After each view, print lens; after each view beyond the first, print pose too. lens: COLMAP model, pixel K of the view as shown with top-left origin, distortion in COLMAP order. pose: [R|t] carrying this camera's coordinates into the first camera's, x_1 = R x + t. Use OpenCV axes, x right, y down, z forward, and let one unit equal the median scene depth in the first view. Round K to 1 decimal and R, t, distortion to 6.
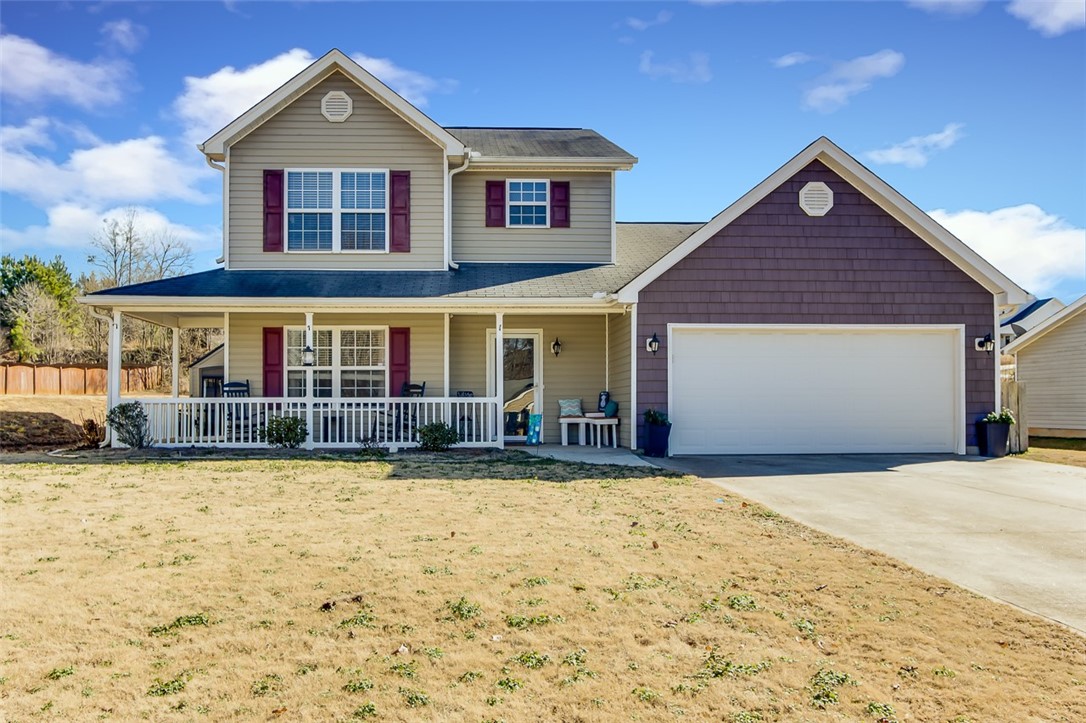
lens RADIAL K [[850.8, 0, 502.2], [0, 850.8, 385.1], [0, 0, 1]] dist [-0.003364, 0.001463]
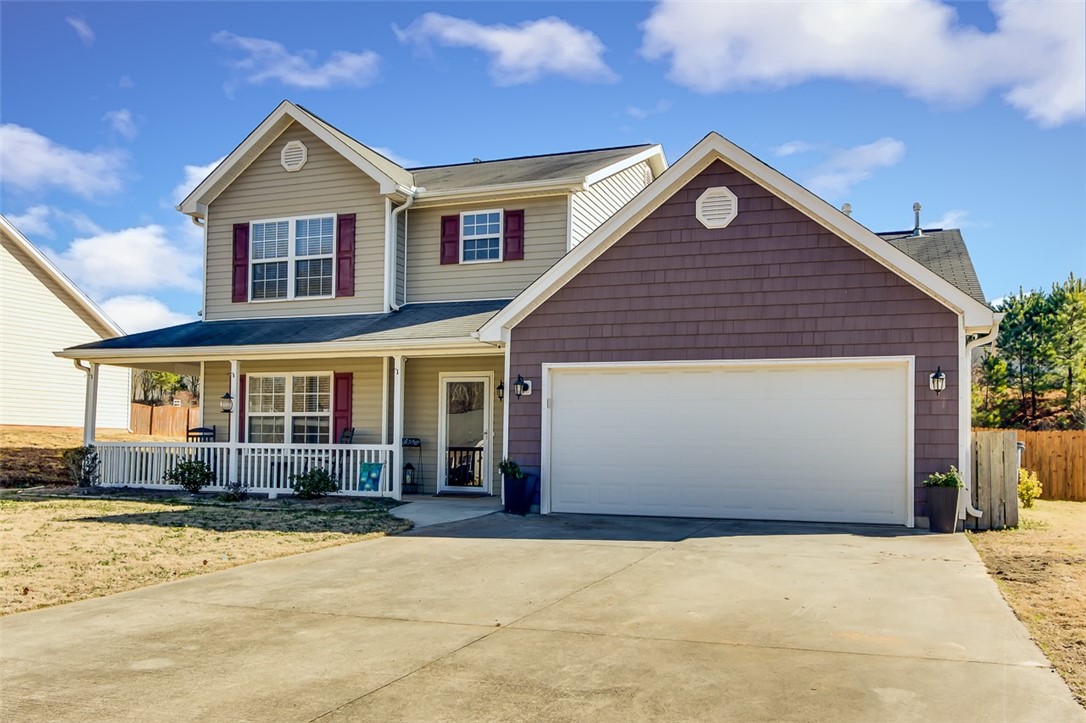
lens RADIAL K [[918.1, 0, 543.3], [0, 918.1, 422.3], [0, 0, 1]] dist [-0.000820, 0.001951]
pose [[0.924592, 0.001984, -0.380953, 0.500244], [-0.006223, 0.999932, -0.009895, -0.001382], [0.380907, 0.011519, 0.924542, 0.106096]]
